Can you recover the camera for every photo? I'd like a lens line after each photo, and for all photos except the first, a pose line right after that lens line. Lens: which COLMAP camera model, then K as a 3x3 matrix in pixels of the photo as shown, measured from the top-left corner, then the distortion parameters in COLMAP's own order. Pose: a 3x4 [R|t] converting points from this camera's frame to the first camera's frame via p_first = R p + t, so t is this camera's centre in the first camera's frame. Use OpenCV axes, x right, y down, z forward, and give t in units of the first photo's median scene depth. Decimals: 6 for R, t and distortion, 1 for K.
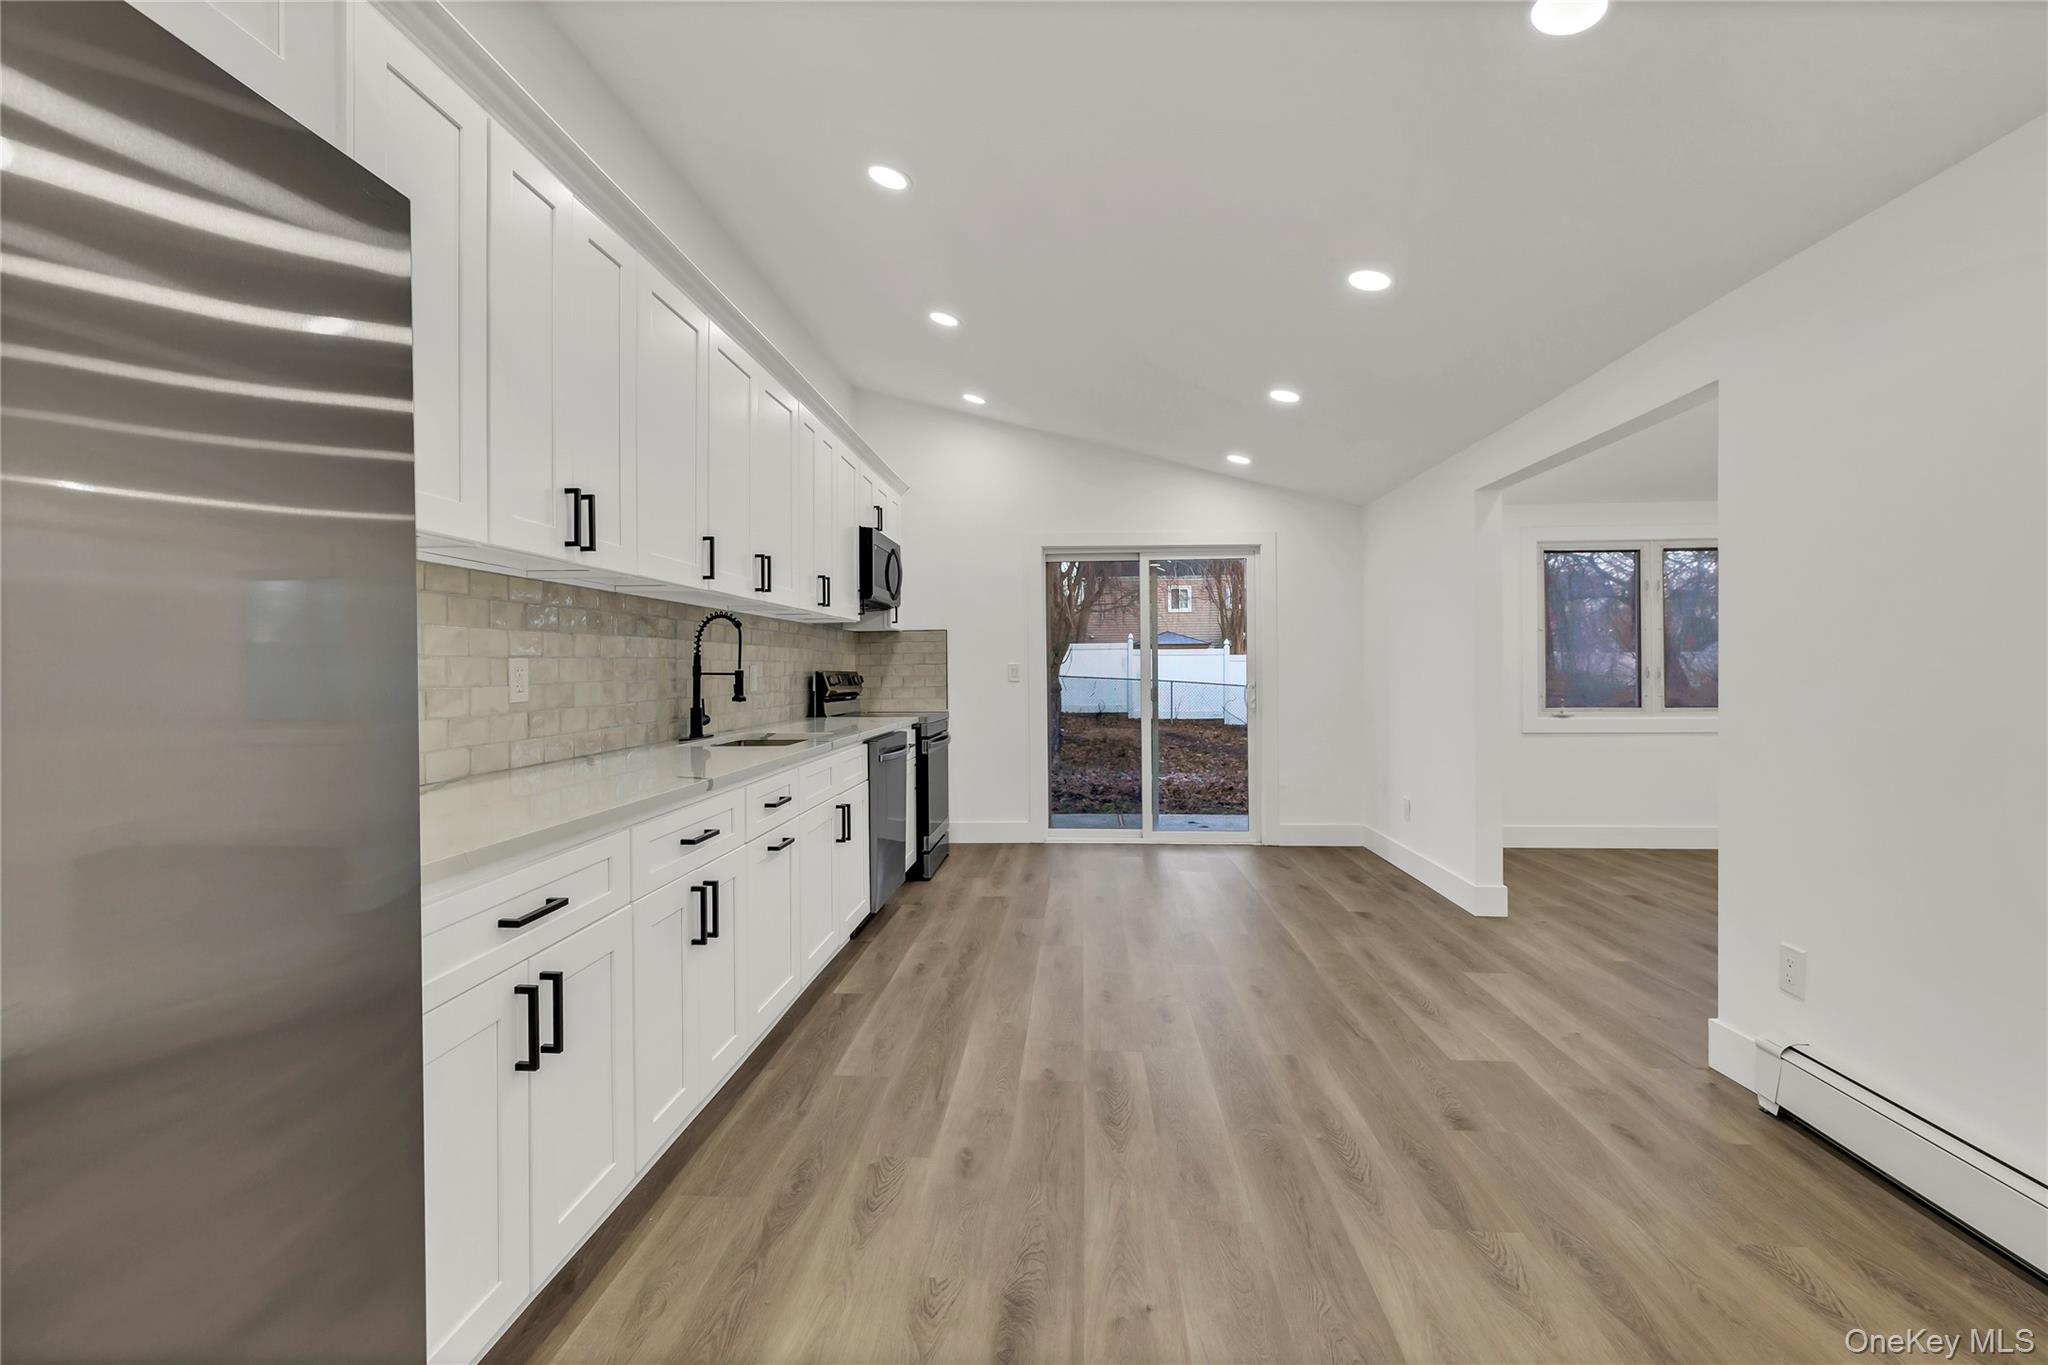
lens RADIAL K [[898.0, 0, 1025.3], [0, 898.0, 674.9], [0, 0, 1]] dist [-0.000498, 0.000588]
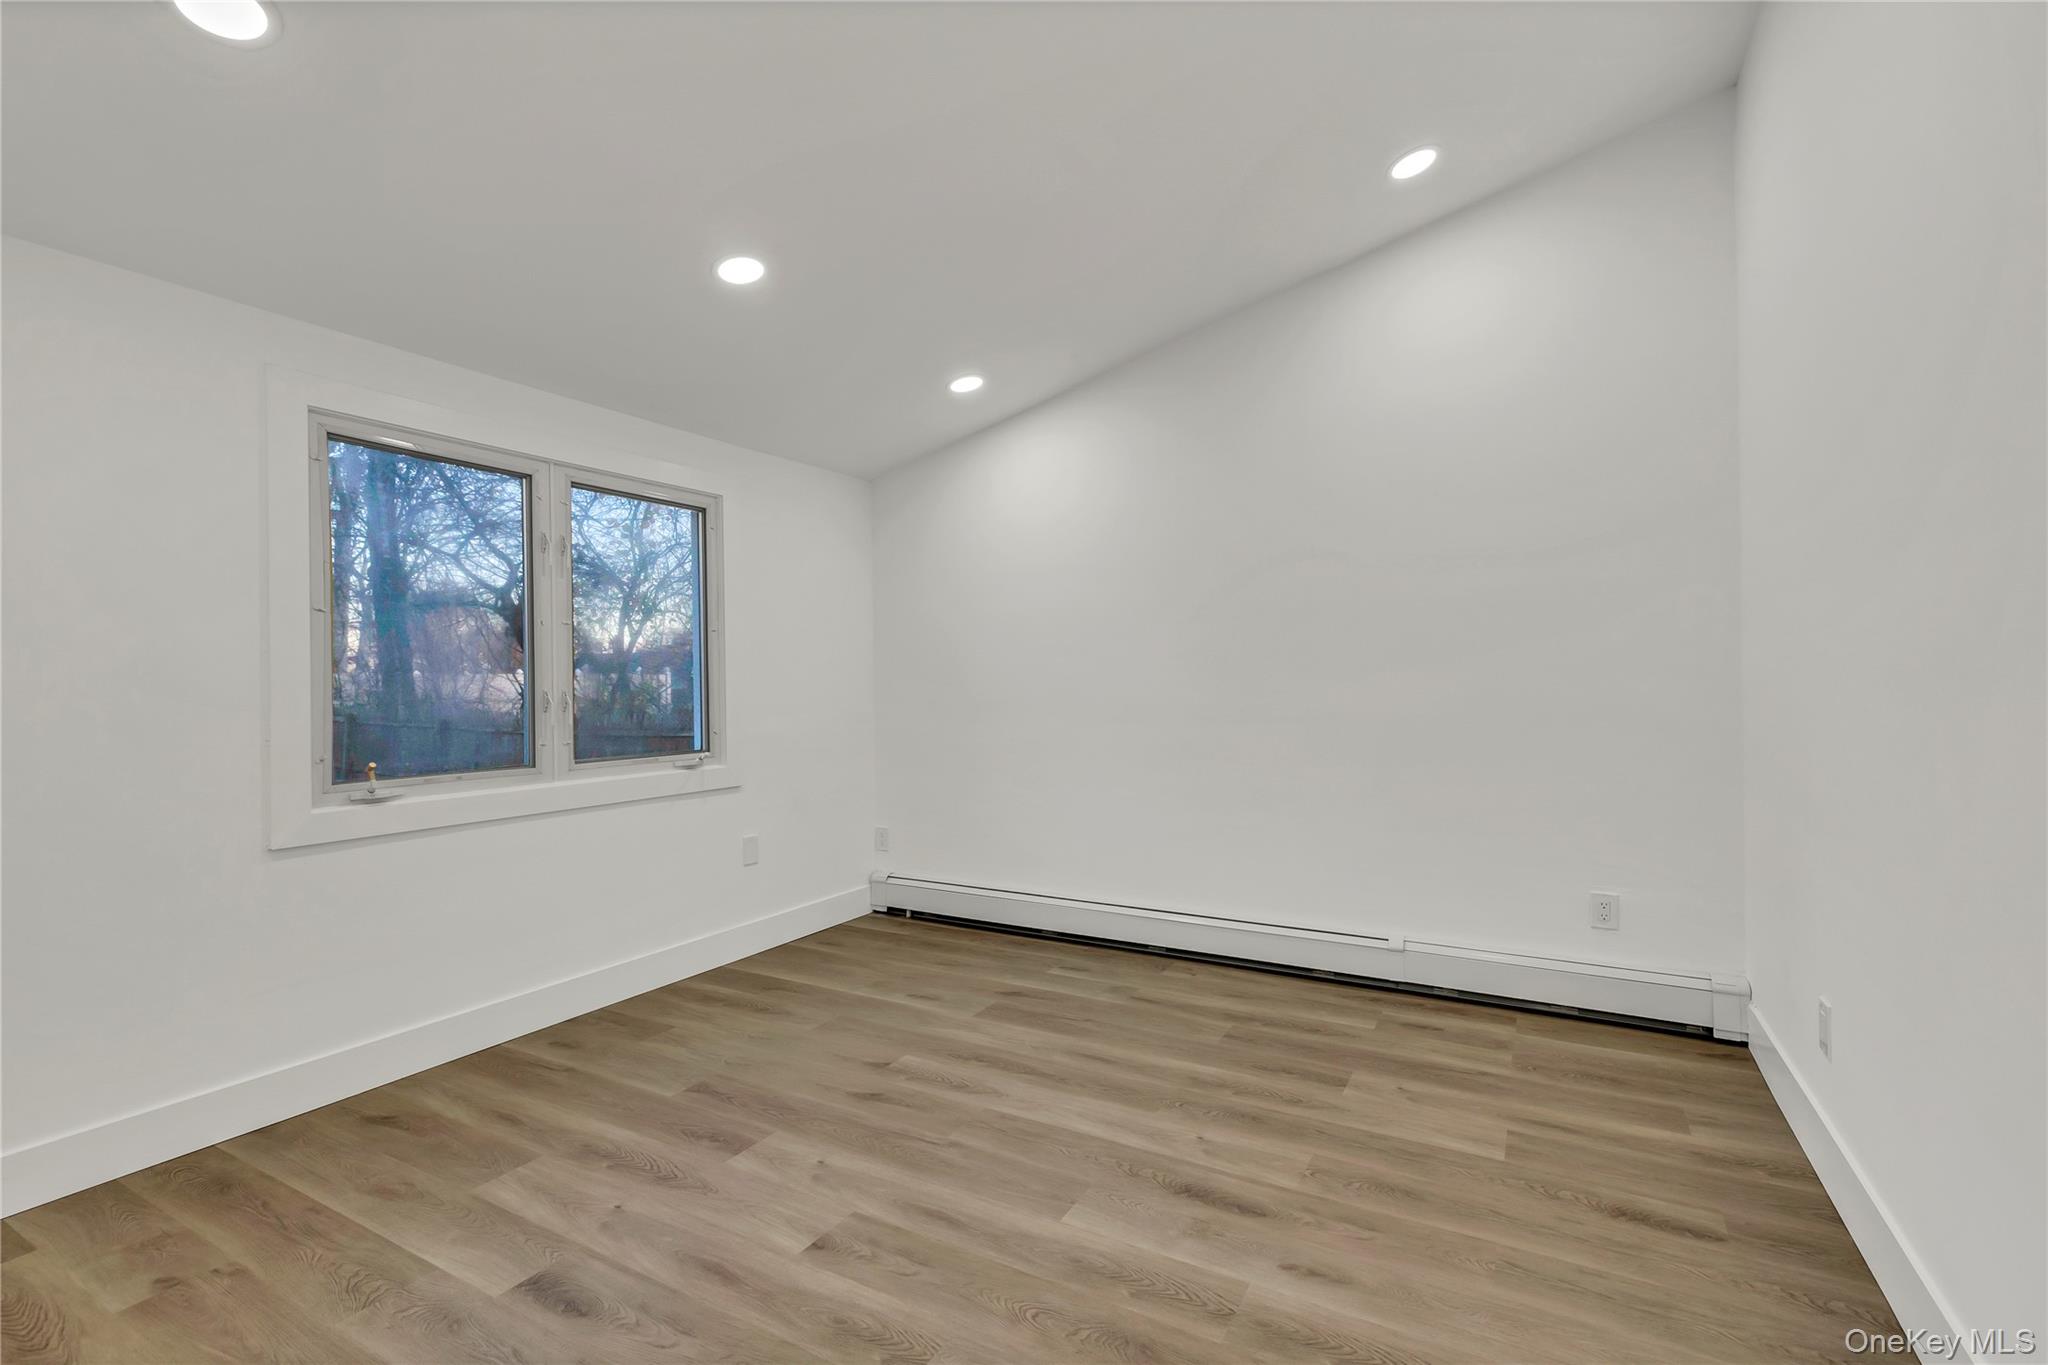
lens RADIAL K [[915.0, 0, 1039.1], [0, 915.0, 688.5], [0, 0, 1]] dist [-0.001433, -0.000999]
pose [[0.431493, -0.000153, 0.902116, 0.319393], [0.010542, 0.999933, -0.004873, -0.004269], [-0.902054, 0.011613, 0.431466, 0.486341]]
